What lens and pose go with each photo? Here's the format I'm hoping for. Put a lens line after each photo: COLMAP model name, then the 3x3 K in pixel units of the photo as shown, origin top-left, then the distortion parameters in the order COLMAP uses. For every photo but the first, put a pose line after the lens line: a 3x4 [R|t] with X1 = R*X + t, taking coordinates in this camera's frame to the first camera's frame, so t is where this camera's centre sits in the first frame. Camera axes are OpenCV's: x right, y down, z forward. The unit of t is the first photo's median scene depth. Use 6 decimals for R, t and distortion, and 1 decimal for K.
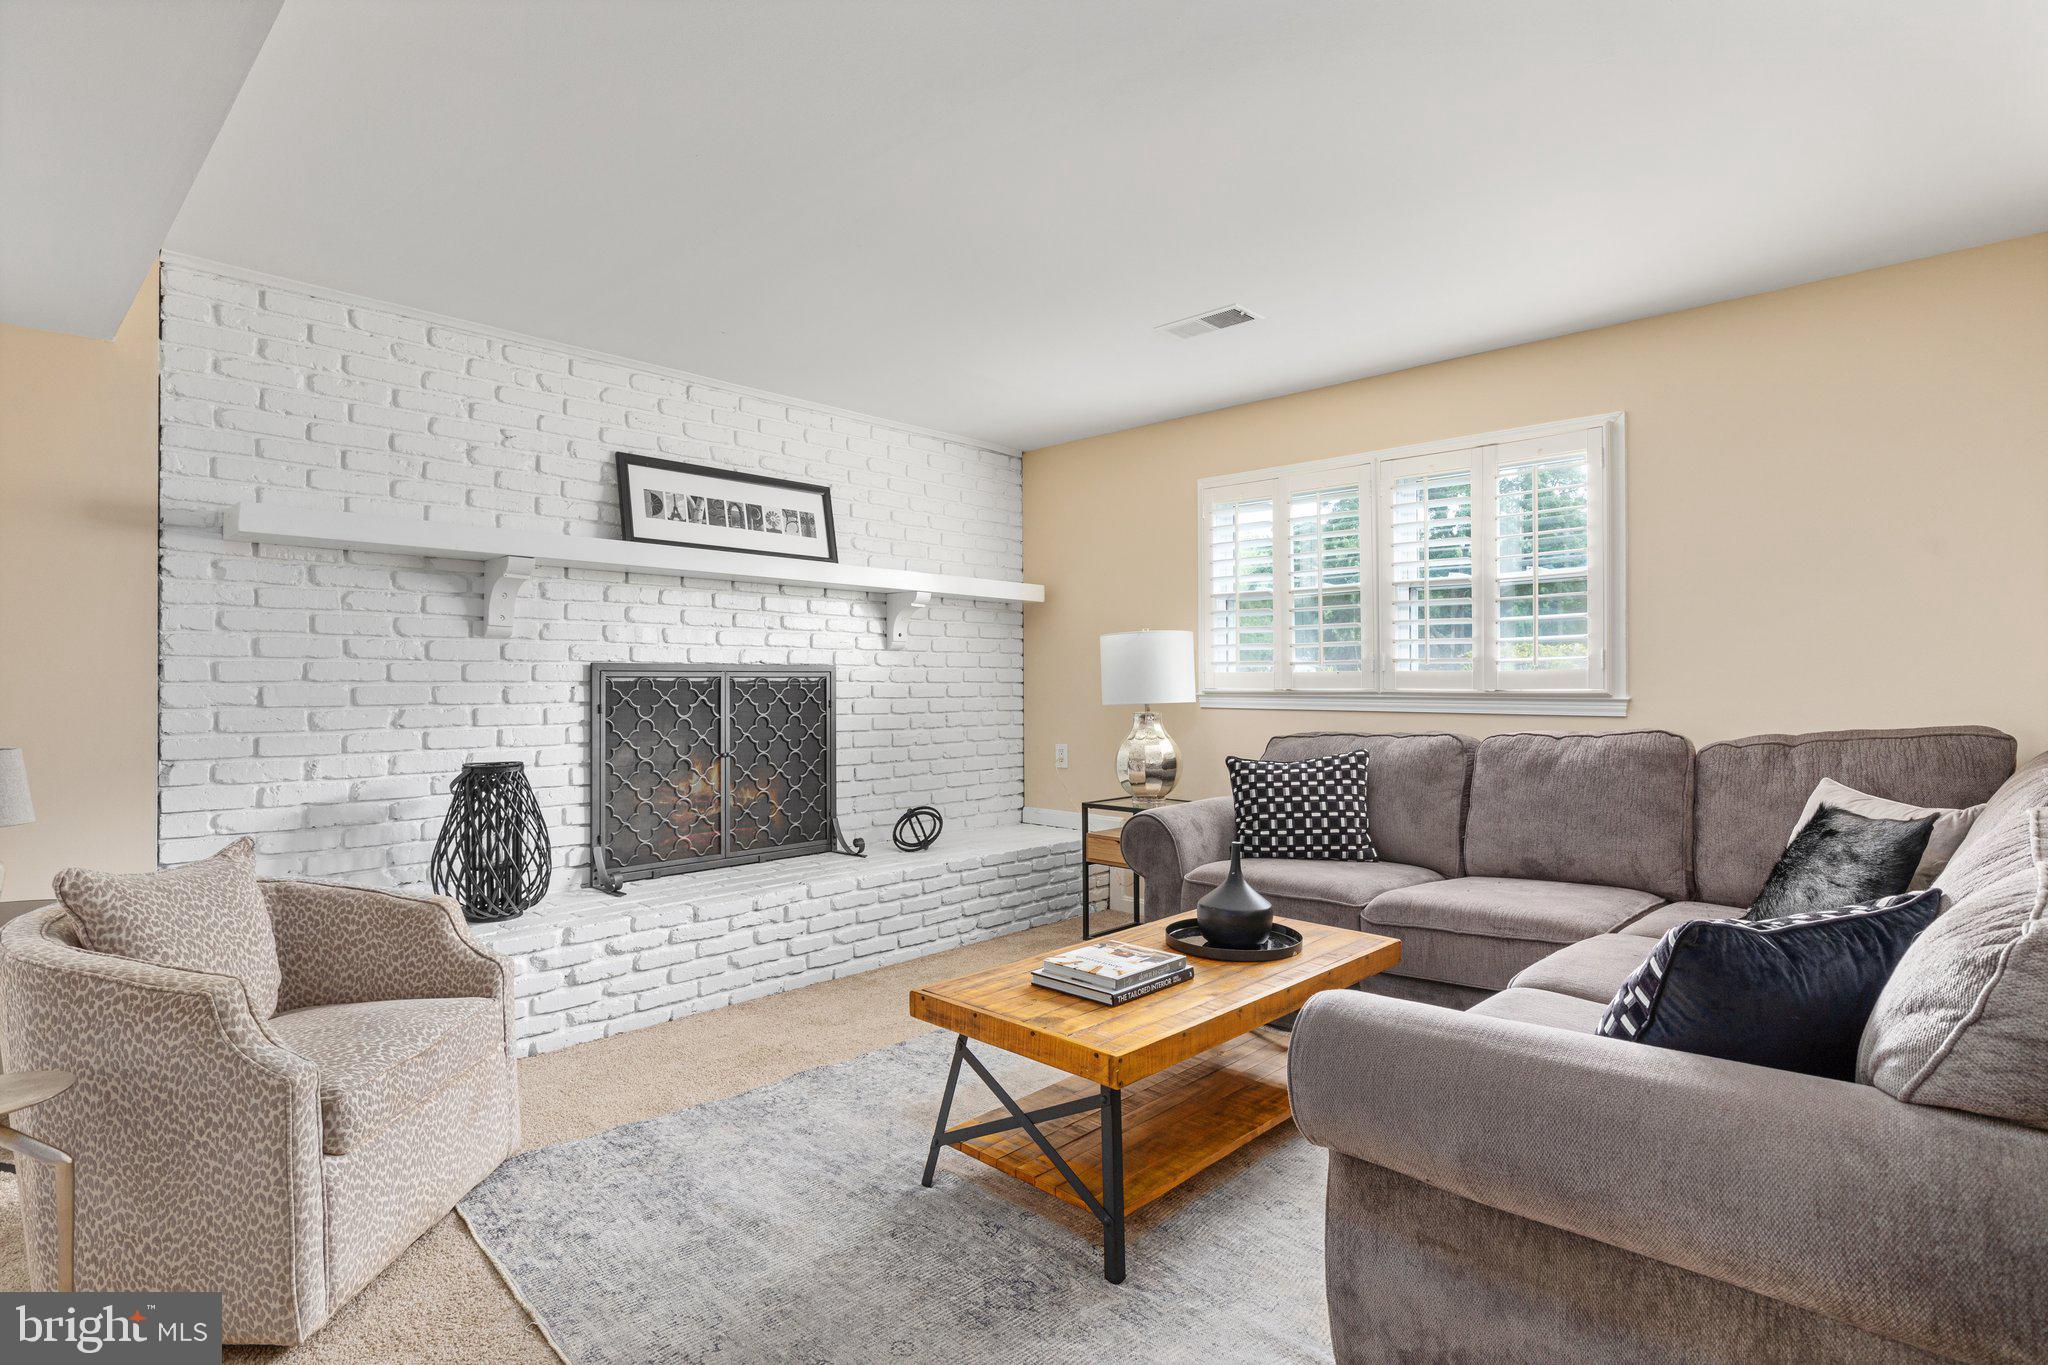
lens RADIAL K [[1045.7, 0, 1023.9], [0, 1045.7, 685.0], [0, 0, 1]] dist [0.004816, -0.001001]
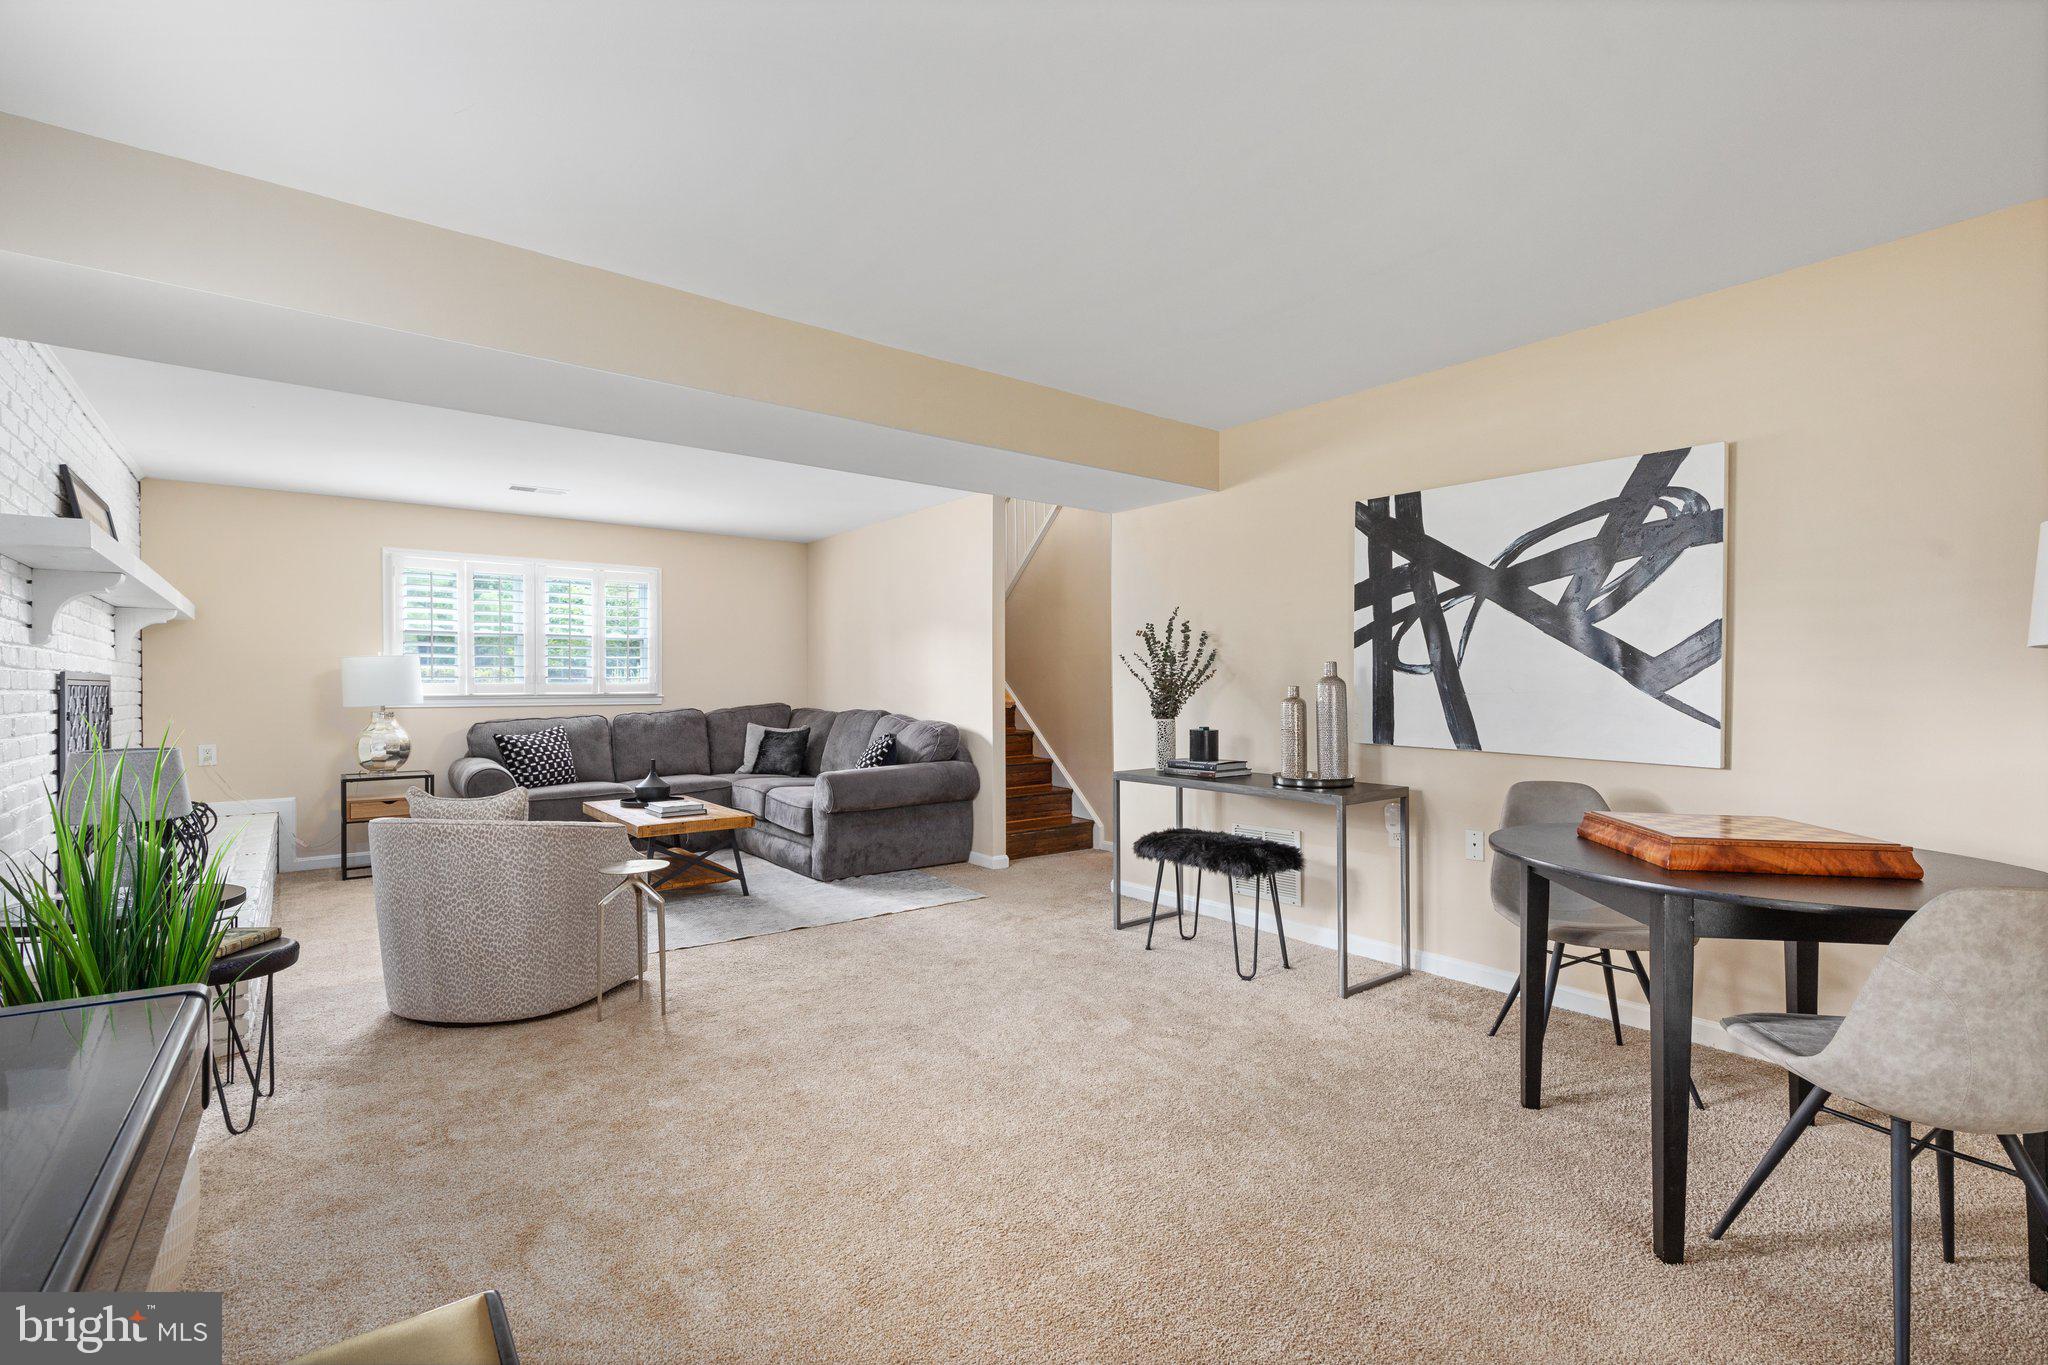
lens RADIAL K [[912.6, 0, 1023.7], [0, 912.6, 682.5], [0, 0, 1]] dist [0.007576, 0.000070]
pose [[0.132679, 0.002335, 0.991156, -1.474554], [0.010347, 0.999939, -0.003740, -0.000269], [-0.991105, 0.010751, 0.132647, -0.047827]]
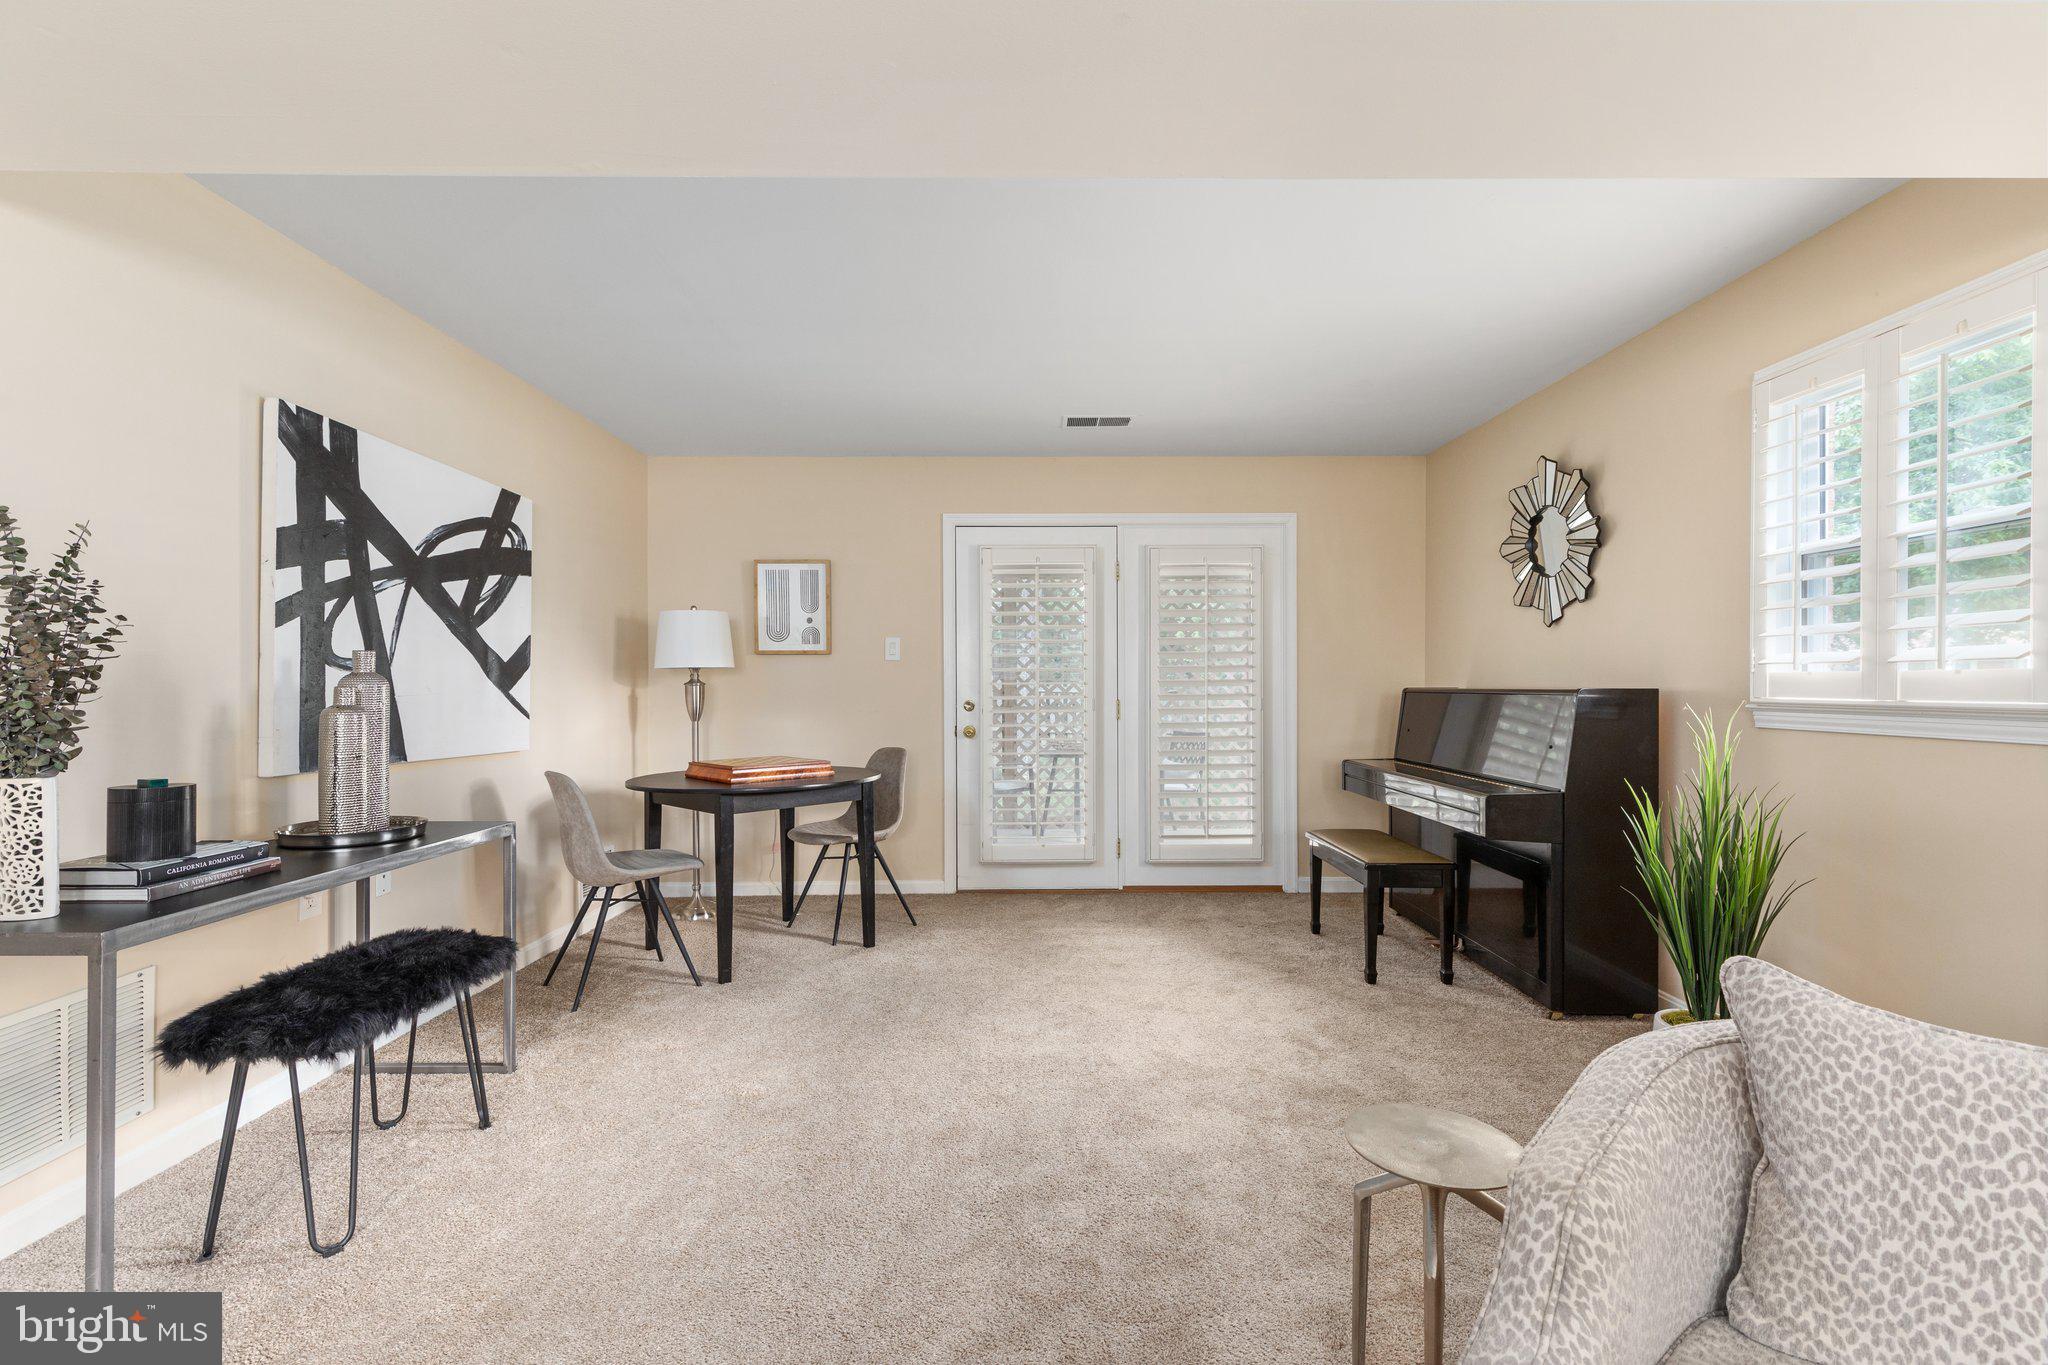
lens RADIAL K [[912.6, 0, 1026.5], [0, 912.6, 688.4], [0, 0, 1]] dist [0.007576, 0.000070]
pose [[-0.709371, 0.007666, -0.704794, -0.102260], [-0.000277, 0.999938, 0.011155, -0.003719], [0.704835, 0.008108, -0.709325, 0.679492]]
